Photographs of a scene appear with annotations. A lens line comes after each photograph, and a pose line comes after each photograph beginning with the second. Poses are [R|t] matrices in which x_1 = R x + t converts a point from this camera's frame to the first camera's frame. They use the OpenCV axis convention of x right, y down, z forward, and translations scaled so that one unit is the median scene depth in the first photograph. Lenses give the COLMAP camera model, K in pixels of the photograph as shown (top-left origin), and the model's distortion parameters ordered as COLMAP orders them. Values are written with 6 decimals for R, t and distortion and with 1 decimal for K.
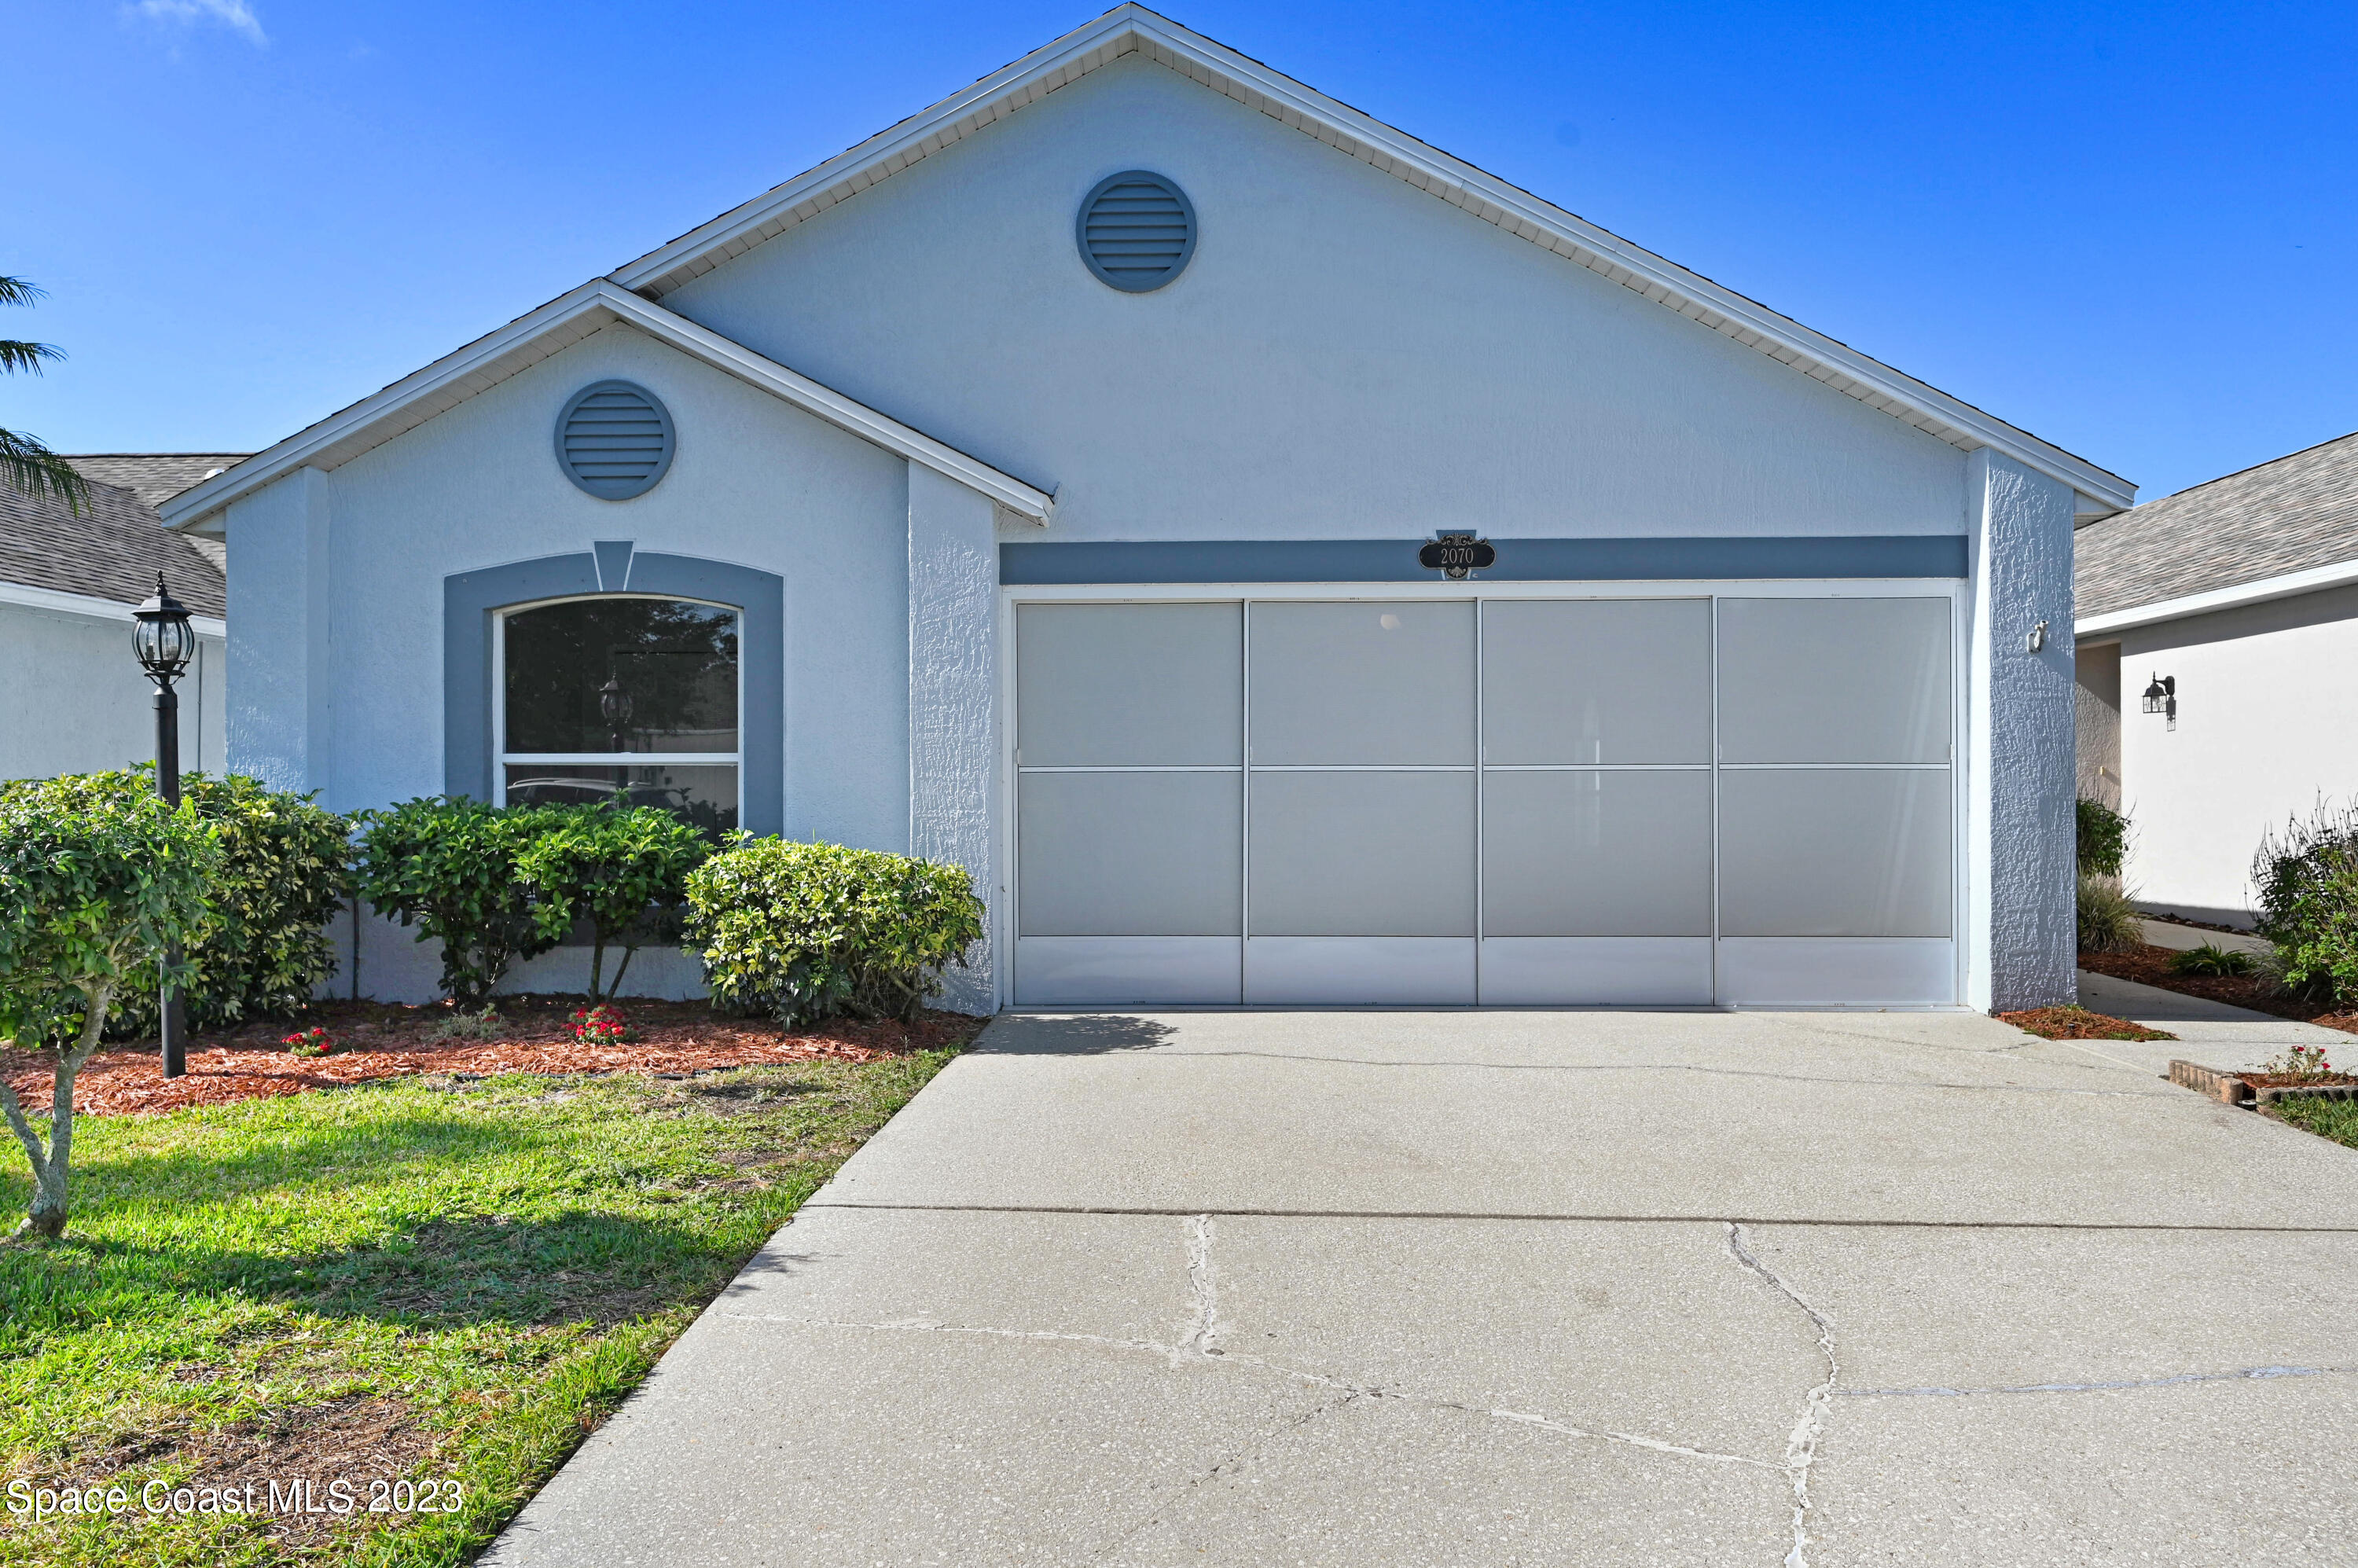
lens RADIAL K [[1753.7, 0, 1154.5], [0, 1753.7, 795.0], [0, 0, 1]] dist [-0.003572, 0.001511]
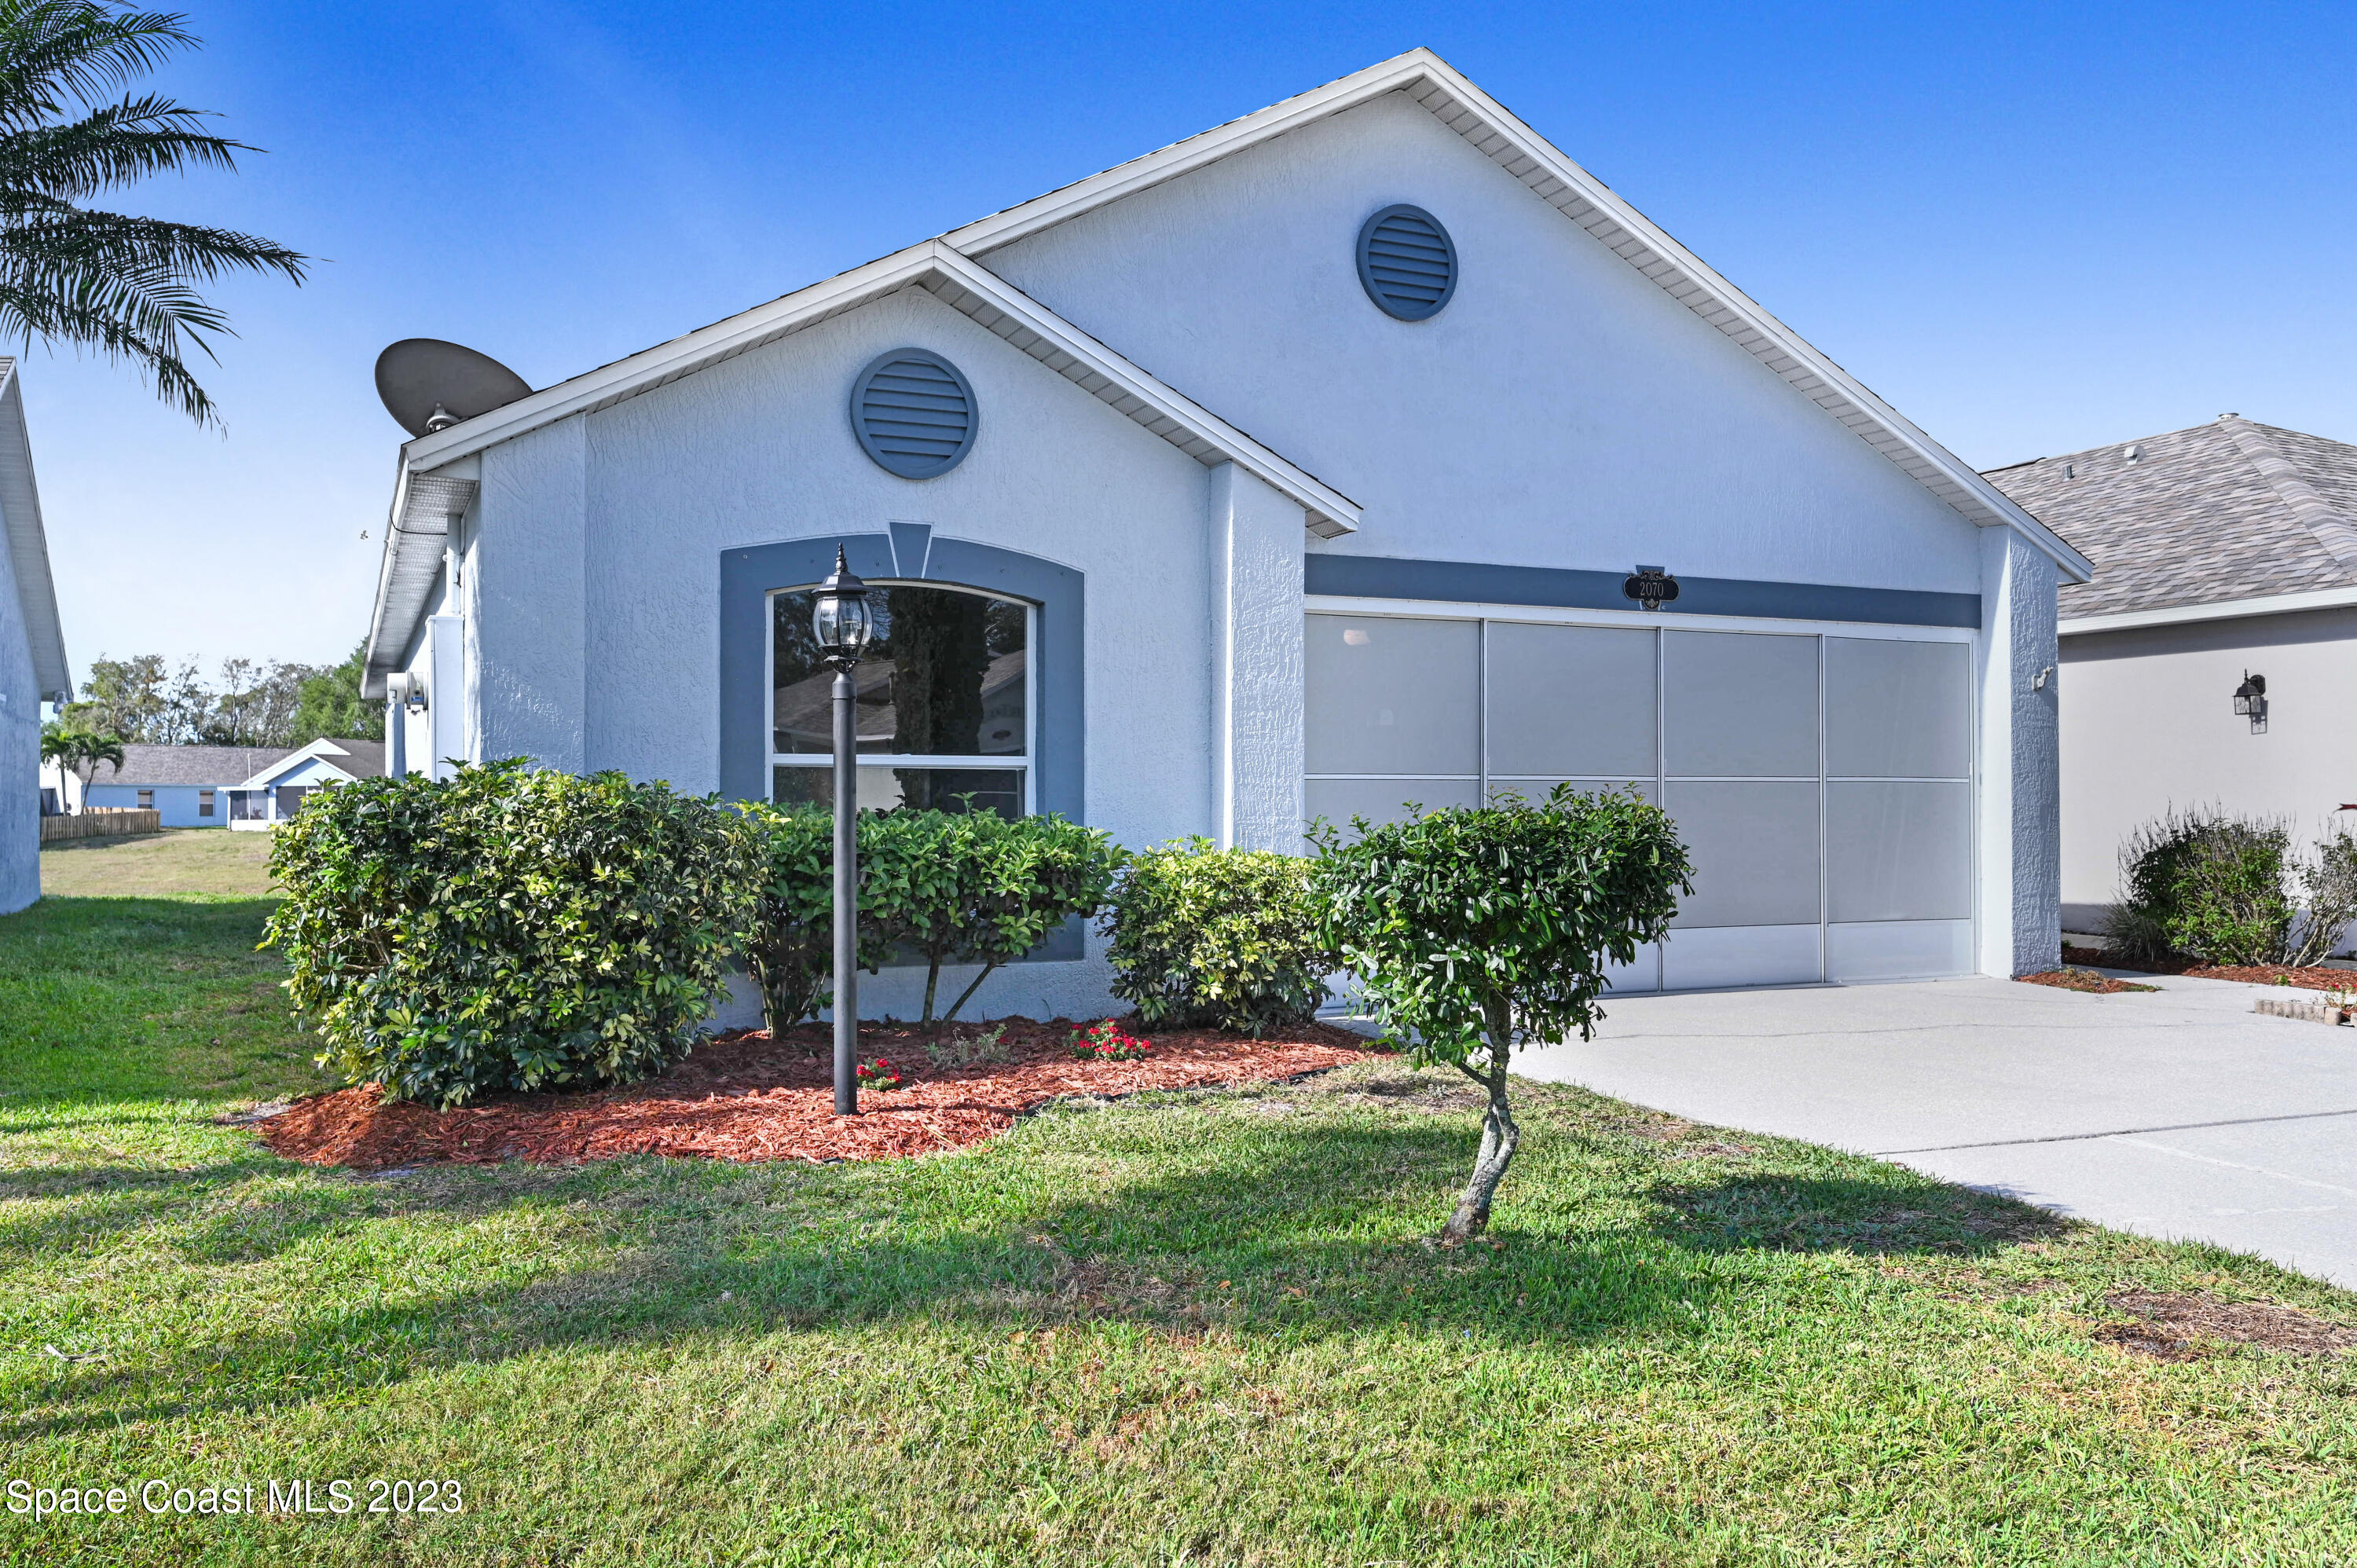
lens RADIAL K [[1926.0, 0, 1164.9], [0, 1926.0, 784.7], [0, 0, 1]] dist [-0.002306, -0.000504]
pose [[0.892371, 0.006581, 0.451255, -0.664791], [-0.000605, 0.999910, -0.013386, 0.005289], [-0.451302, 0.011673, 0.892295, 0.044461]]
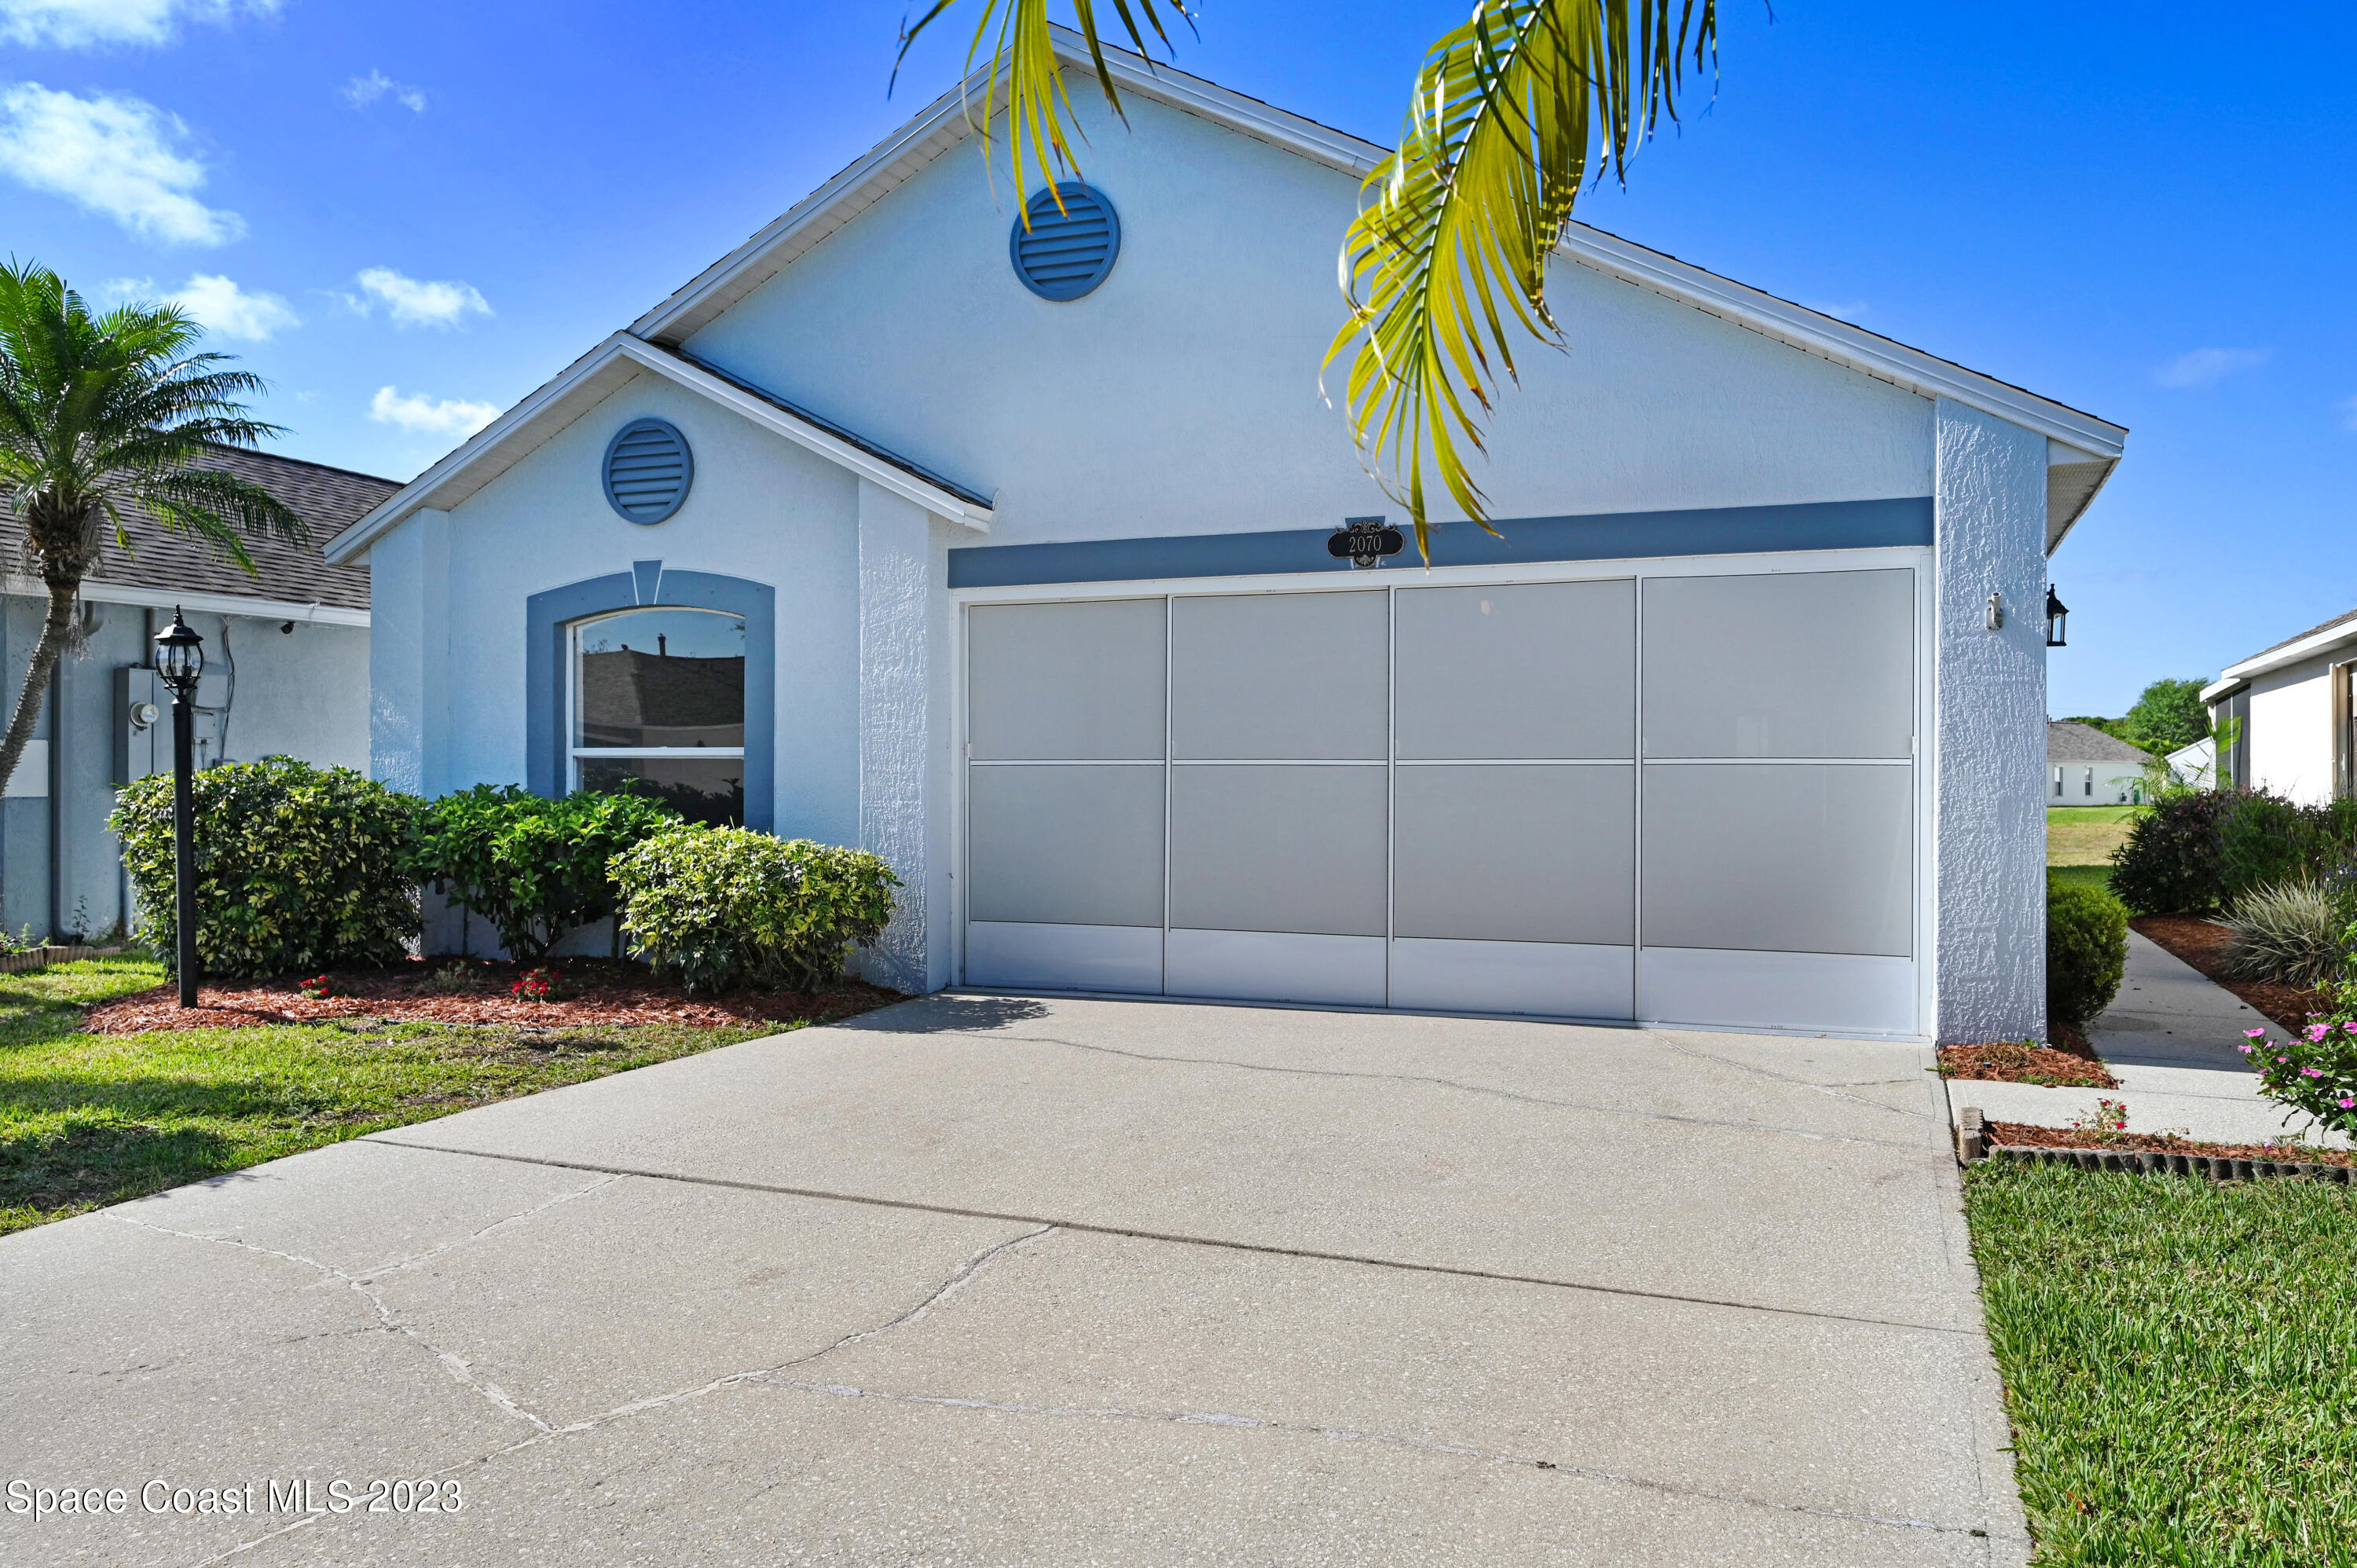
lens RADIAL K [[1752.9, 0, 1131.2], [0, 1752.9, 785.0], [0, 0, 1]] dist [-0.003572, 0.001511]
pose [[0.938733, 0.006354, -0.344587, 0.389459], [-0.005726, 0.999980, 0.002840, -0.004906], [0.344598, -0.000692, 0.938750, 0.045096]]
